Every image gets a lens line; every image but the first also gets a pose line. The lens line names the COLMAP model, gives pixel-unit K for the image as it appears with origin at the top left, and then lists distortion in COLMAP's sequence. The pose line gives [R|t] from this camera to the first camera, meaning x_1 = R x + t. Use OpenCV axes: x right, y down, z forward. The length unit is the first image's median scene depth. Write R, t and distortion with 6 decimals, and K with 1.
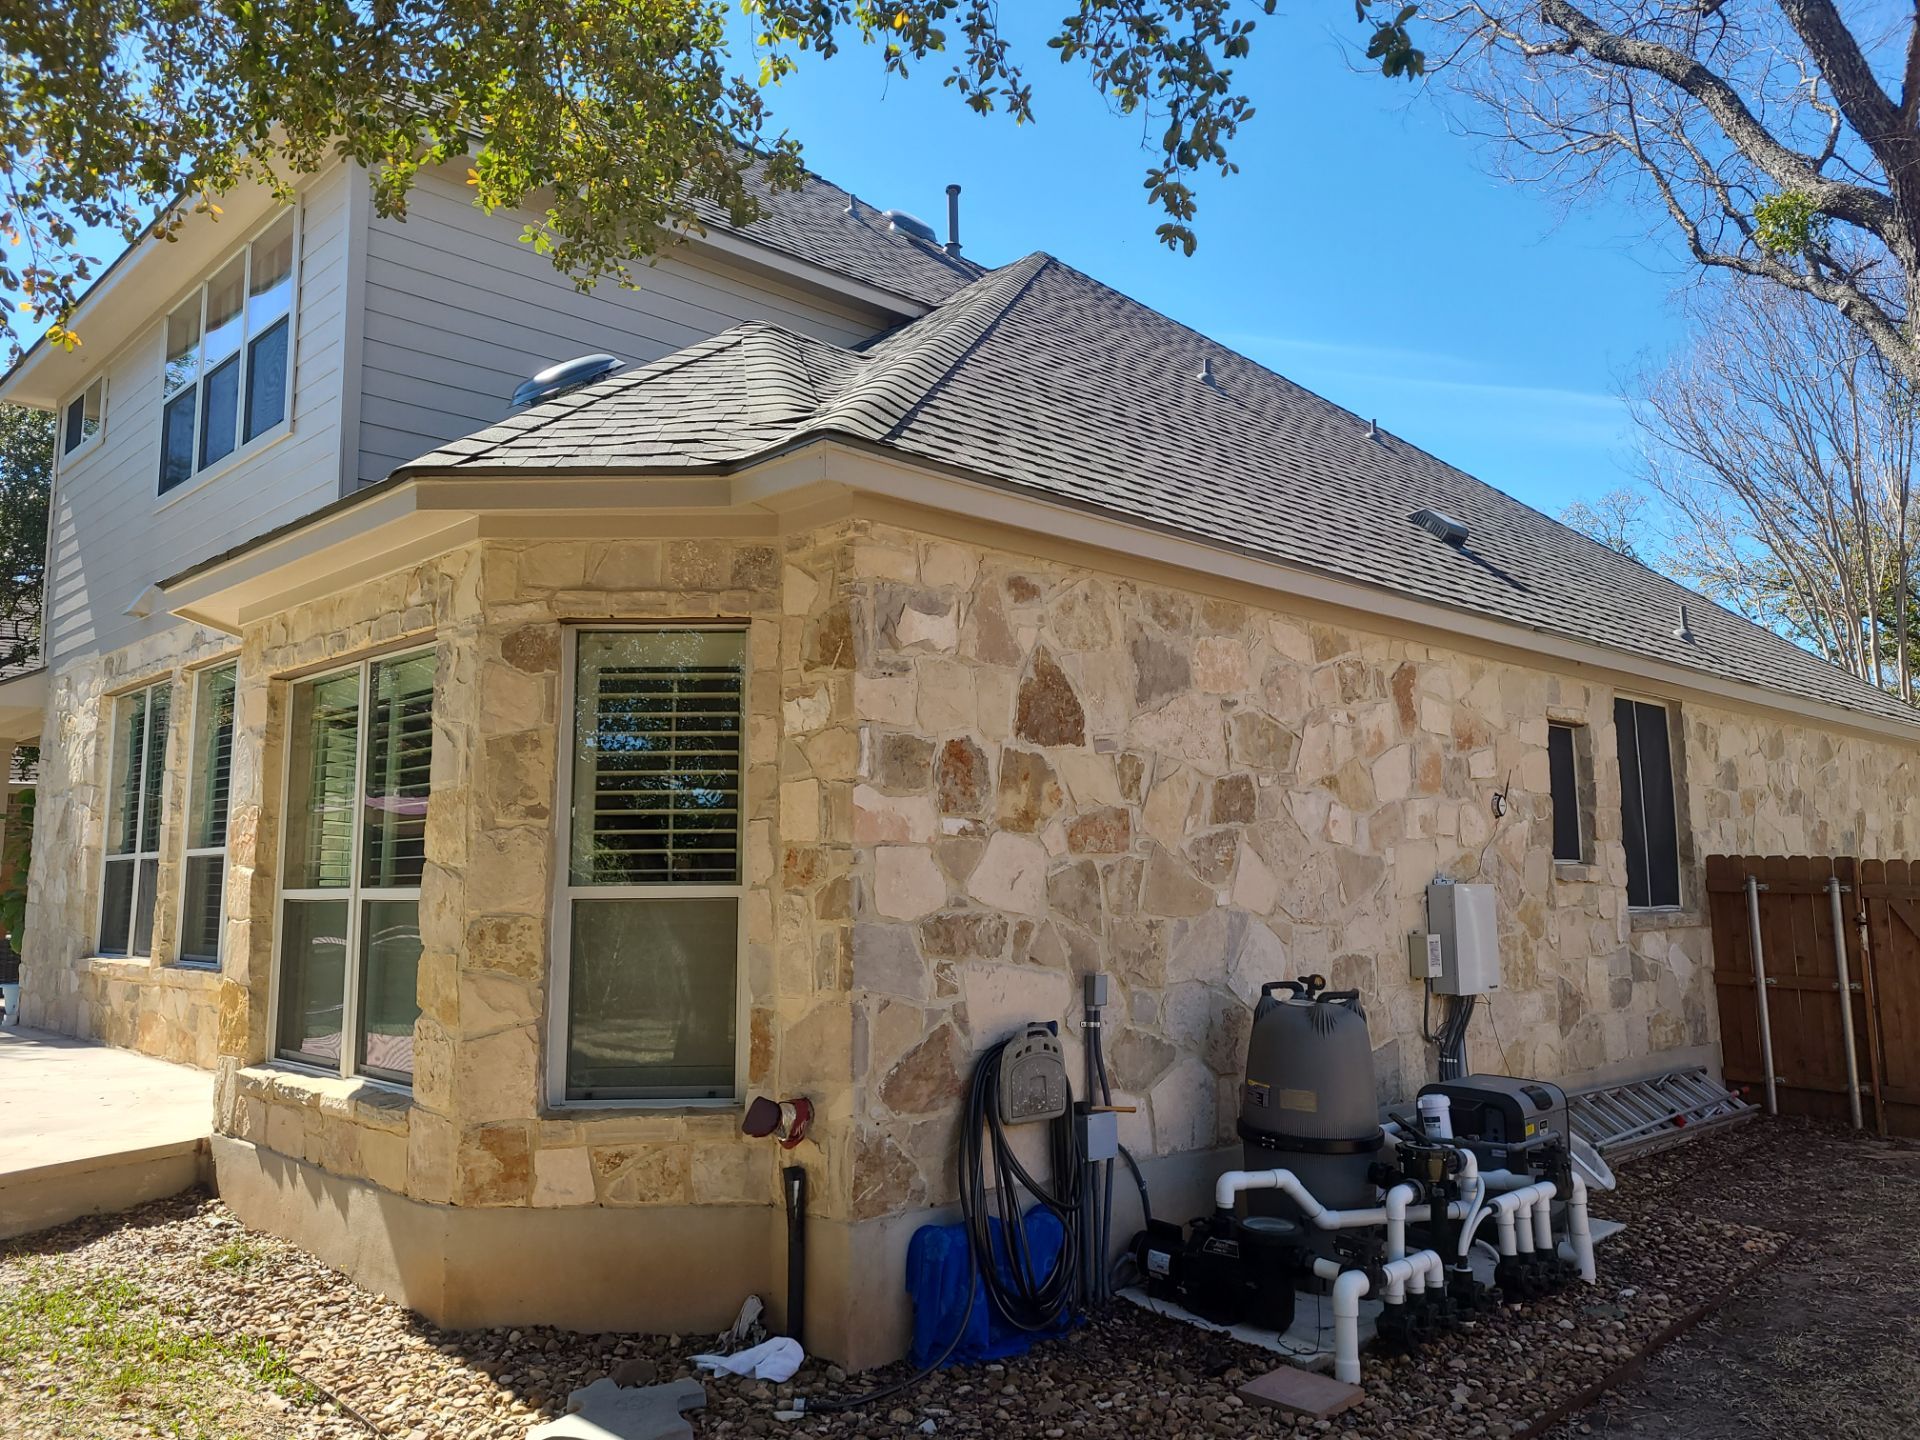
lens RADIAL K [[1462.6, 0, 970.6], [0, 1462.6, 688.5], [0, 0, 1]] dist [0.071975, -0.062834]
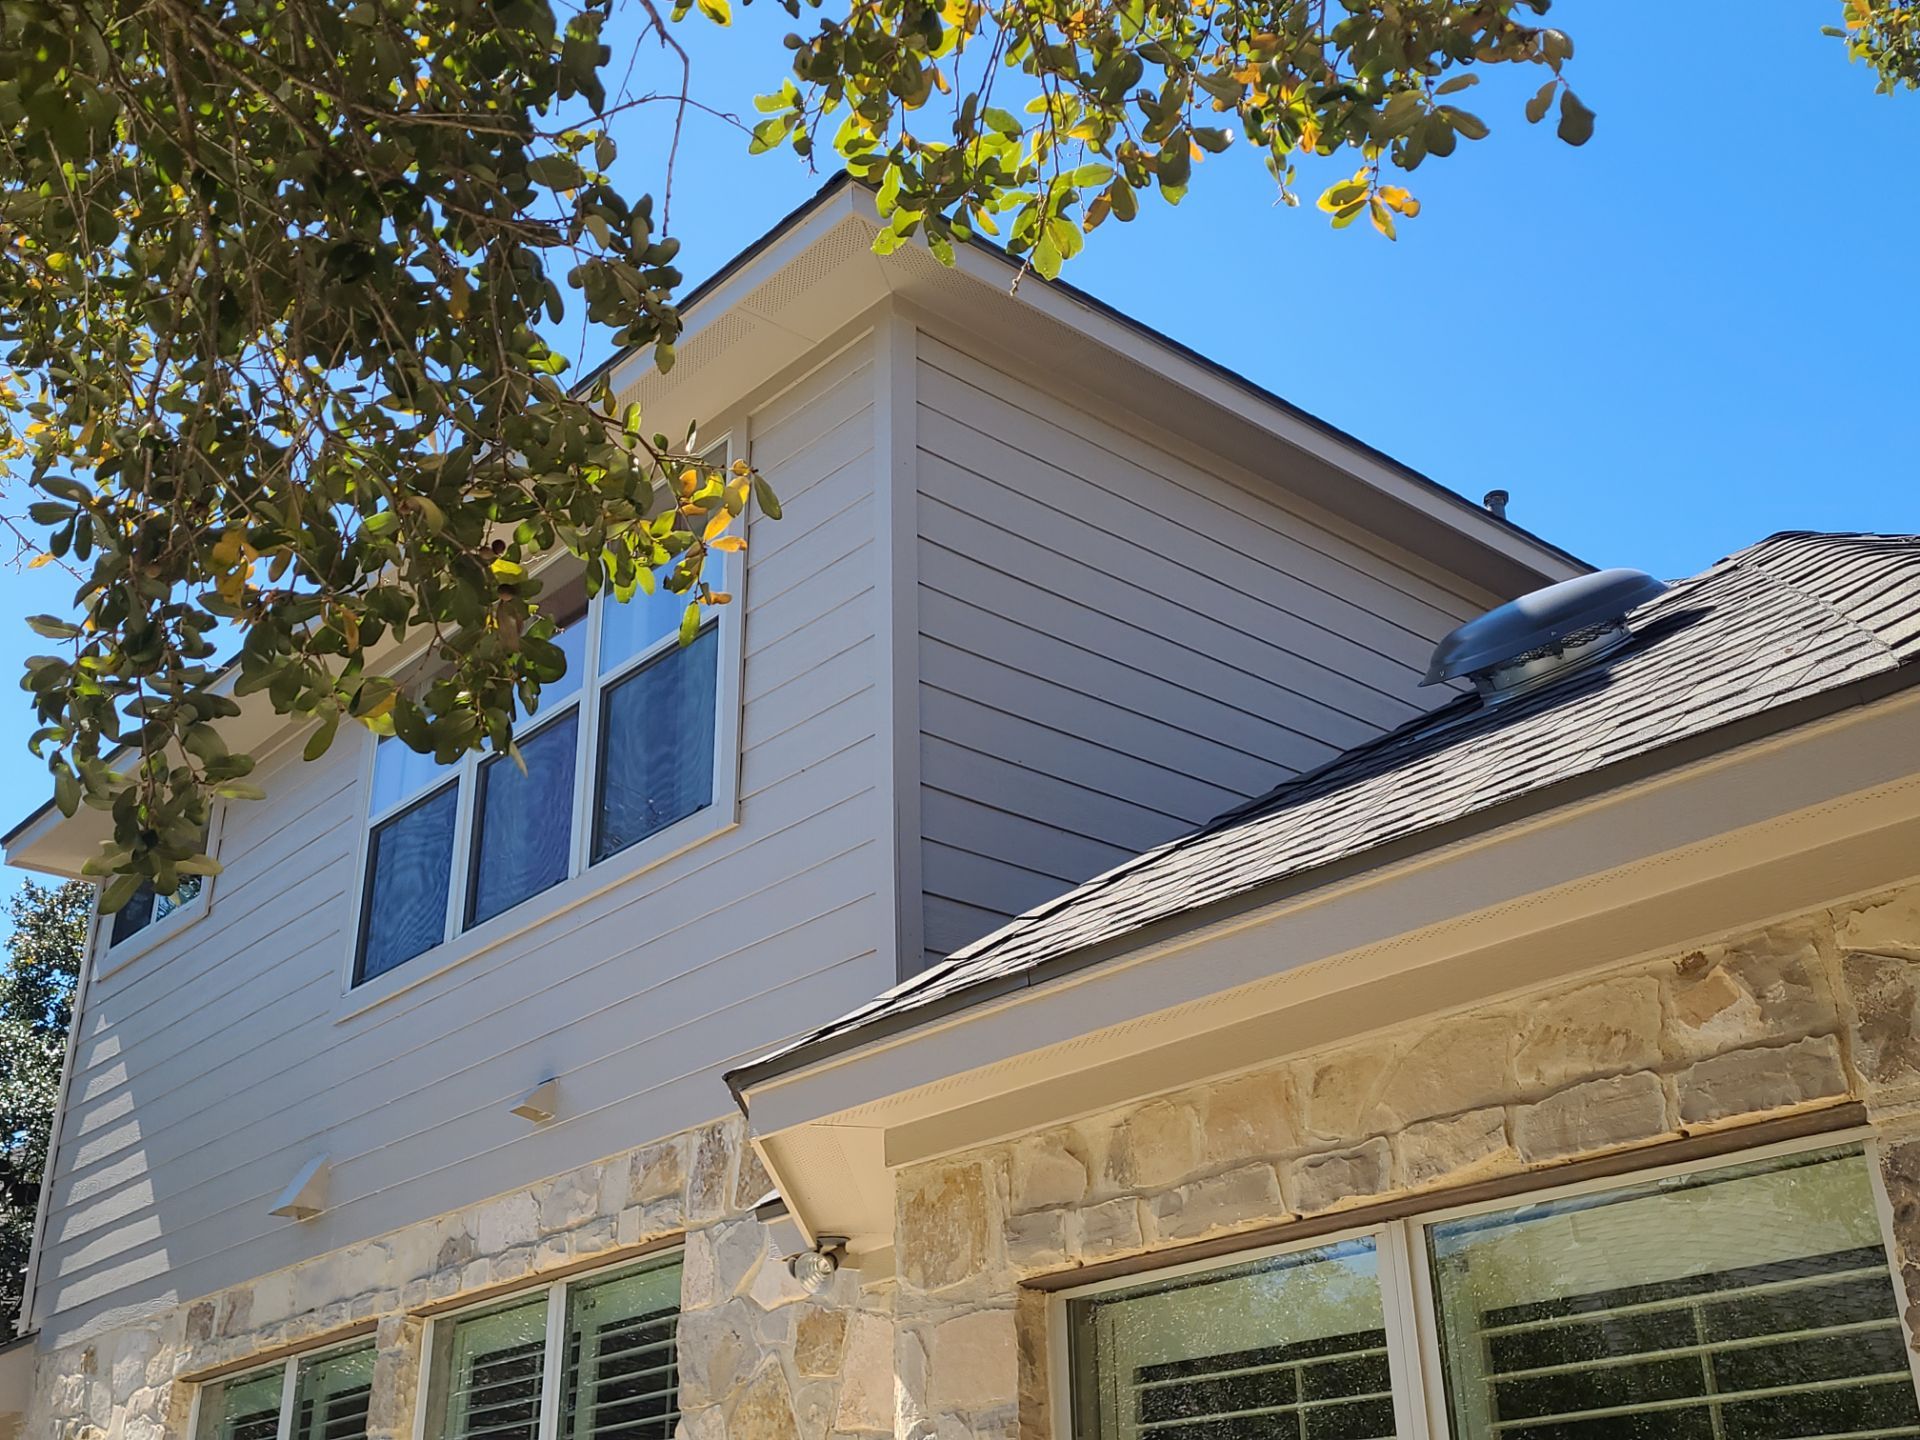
lens RADIAL K [[2130.0, 0, 993.5], [0, 2130.0, 676.6], [0, 0, 1]] dist [0.050152, -0.020957]
pose [[0.999034, -0.030324, -0.031793, -0.544383], [0.018954, 0.950292, -0.310784, 0.020803], [0.039637, 0.309881, 0.949949, 0.437010]]
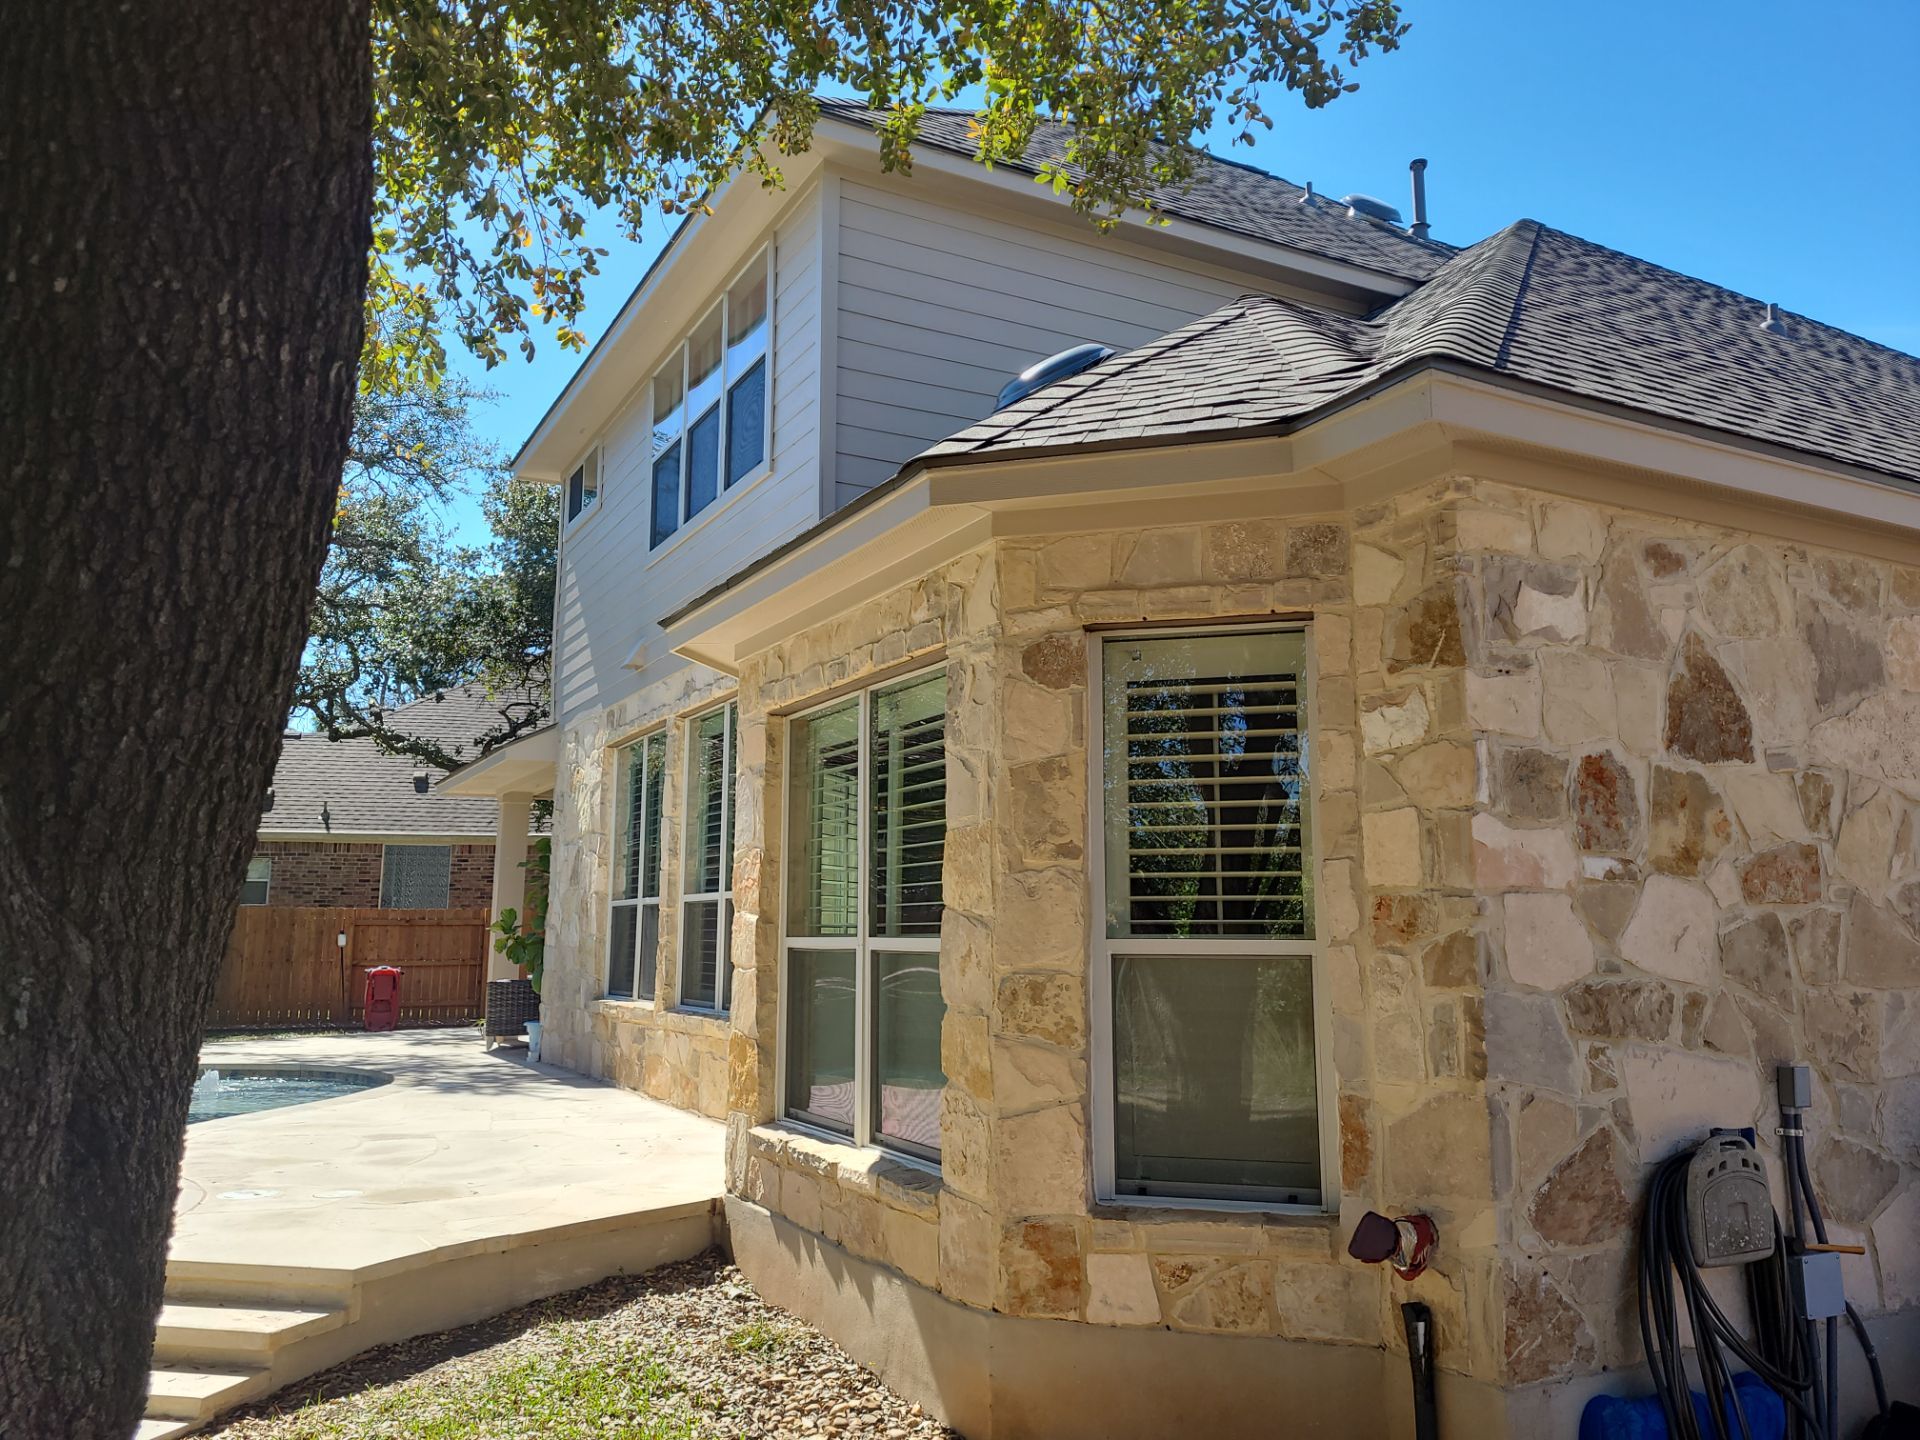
lens RADIAL K [[1469.5, 0, 982.8], [0, 1469.5, 707.5], [0, 0, 1]] dist [0.065703, -0.056517]
pose [[0.962758, -0.034394, -0.268168, -0.102121], [0.029267, 0.999305, -0.023095, 0.017340], [0.268776, 0.014386, 0.963095, 0.150101]]
